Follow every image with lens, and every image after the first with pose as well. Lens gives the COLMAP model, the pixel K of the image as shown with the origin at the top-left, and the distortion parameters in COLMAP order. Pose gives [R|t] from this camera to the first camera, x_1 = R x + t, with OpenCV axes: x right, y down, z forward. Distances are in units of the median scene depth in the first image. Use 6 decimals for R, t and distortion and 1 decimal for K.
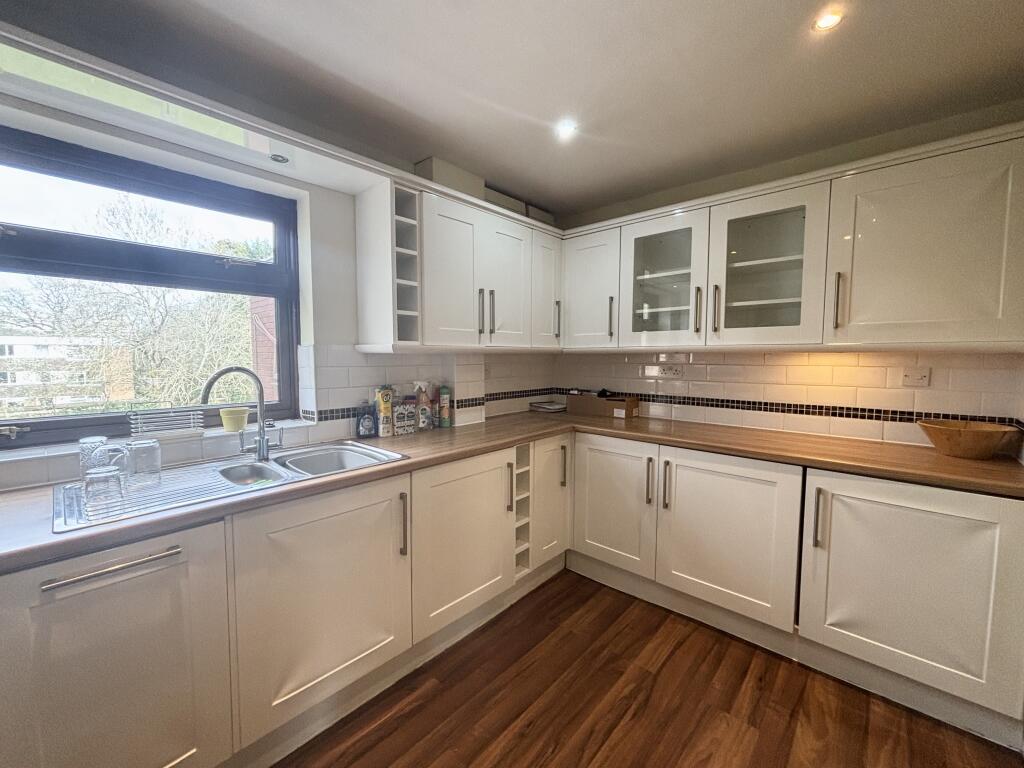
lens RADIAL K [[415.0, 0, 512.0], [0, 415.0, 384.0], [0, 0, 1]] dist [-0.000652, -0.000133]
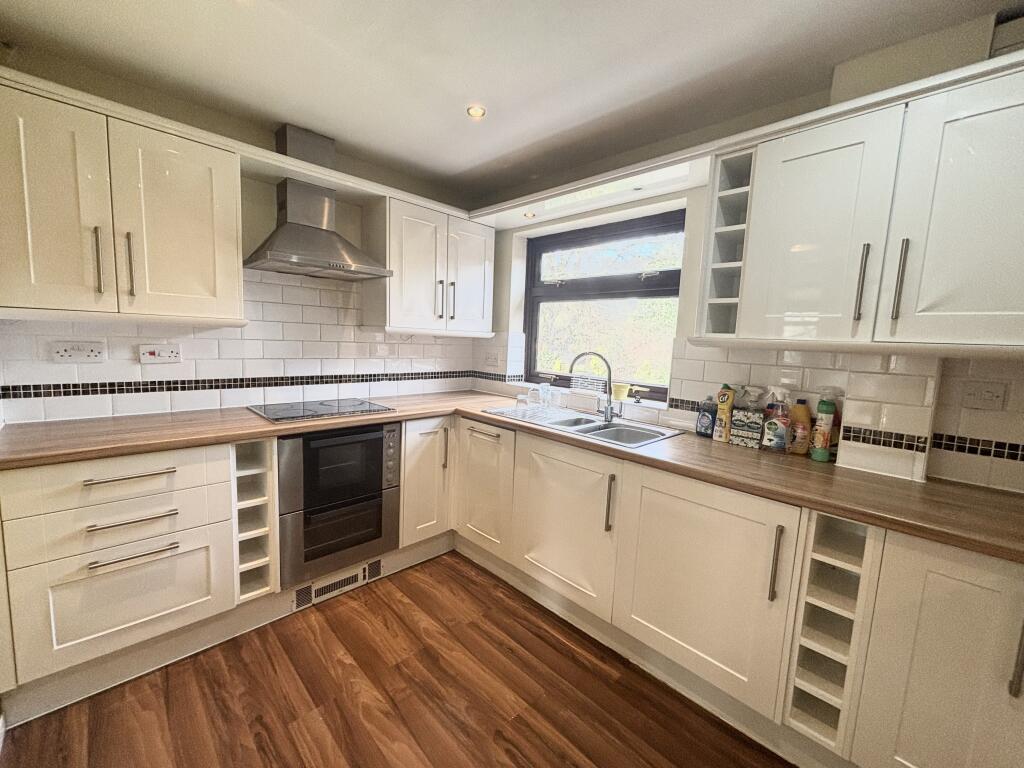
lens RADIAL K [[413.0, 0, 506.7], [0, 413.0, 382.8], [0, 0, 1]] dist [-0.000570, 0.000012]
pose [[-0.061368, 0.105825, -0.992489, 0.612059], [-0.111308, 0.987435, 0.112169, -0.047587], [0.991889, 0.117355, -0.048818, 0.586074]]
